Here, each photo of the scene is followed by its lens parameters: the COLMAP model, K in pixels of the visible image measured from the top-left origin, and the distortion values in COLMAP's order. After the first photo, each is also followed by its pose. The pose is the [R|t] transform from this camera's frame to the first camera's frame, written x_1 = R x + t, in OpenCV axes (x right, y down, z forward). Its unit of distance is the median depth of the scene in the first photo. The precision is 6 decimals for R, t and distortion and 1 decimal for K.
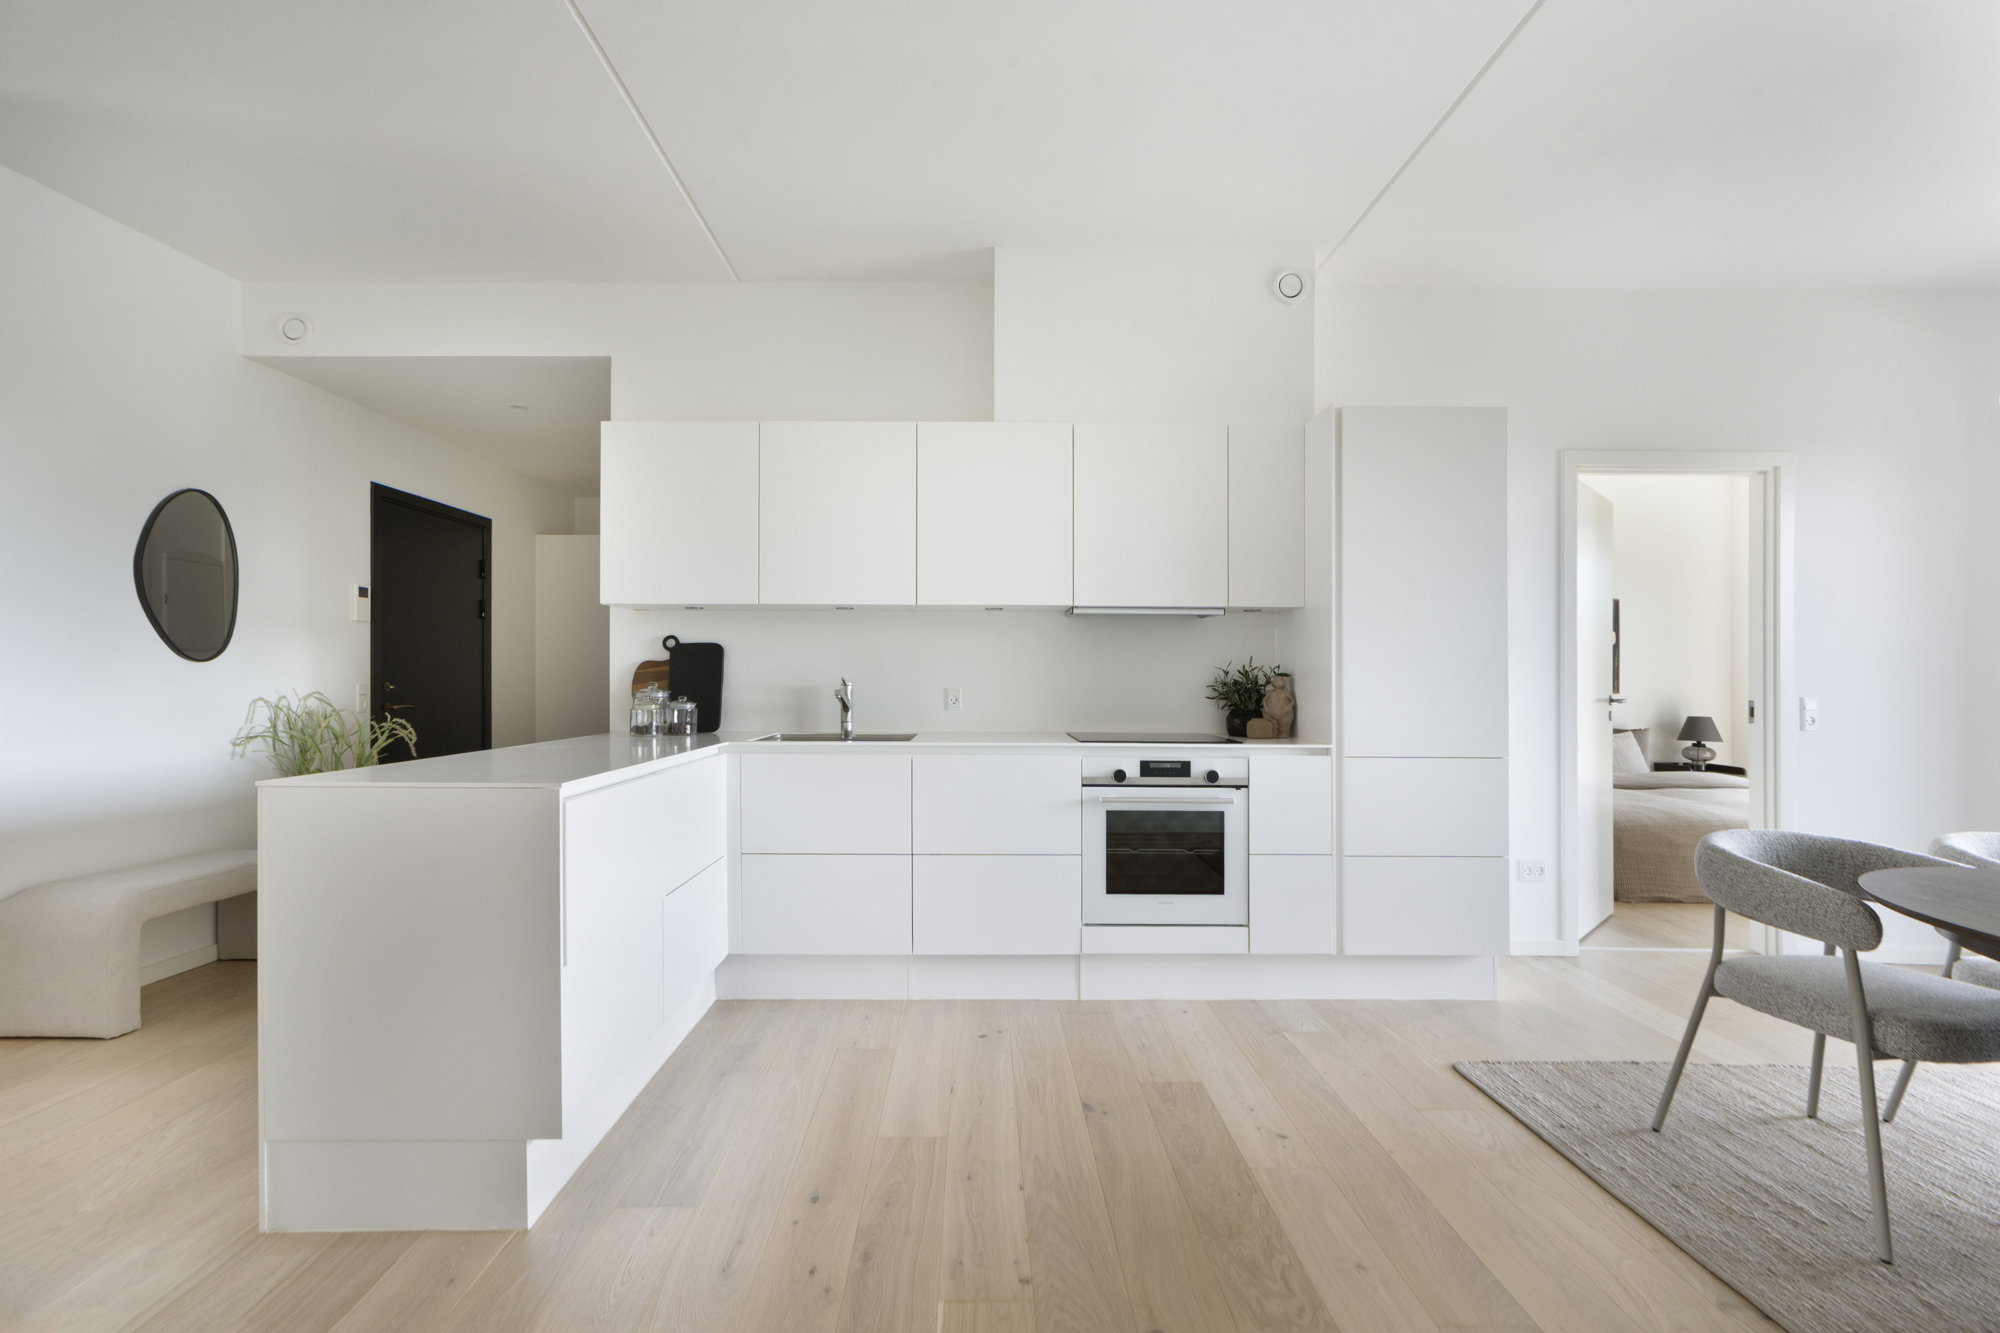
lens RADIAL K [[903.8, 0, 1000.0], [0, 903.8, 666.5], [0, 0, 1]] dist [0.014960, 0.005459]
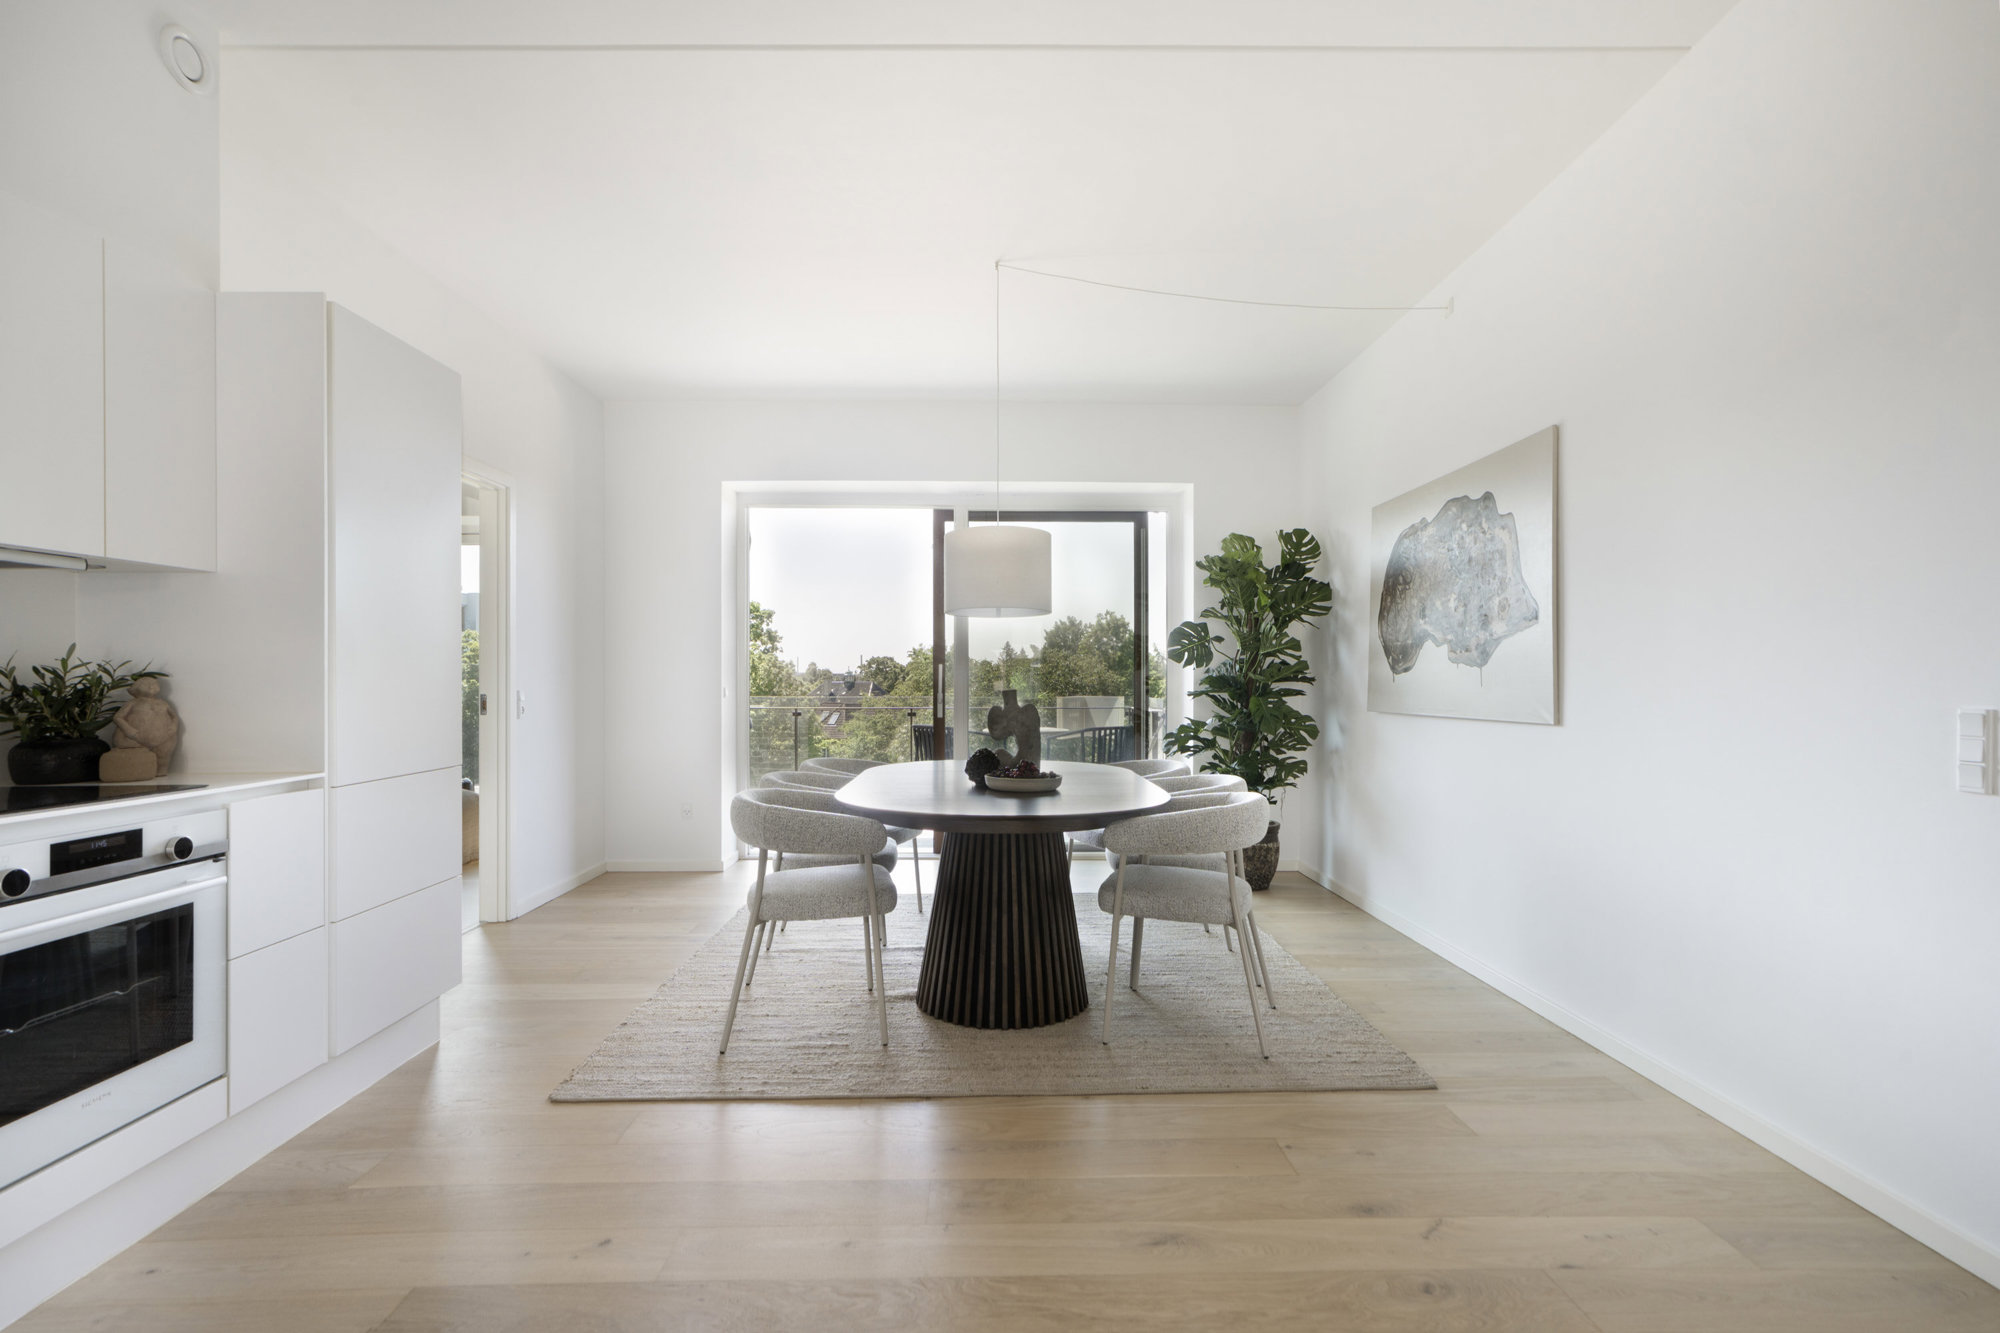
lens RADIAL K [[960.0, 0, 975.7], [0, 960.0, 689.6], [0, 0, 1]] dist [-0.001884, 0.024114]
pose [[0.029227, -0.016347, 0.999439, -0.383235], [-0.007005, 0.999838, 0.016558, 0.003980], [-0.999548, -0.007485, 0.029108, 0.461015]]
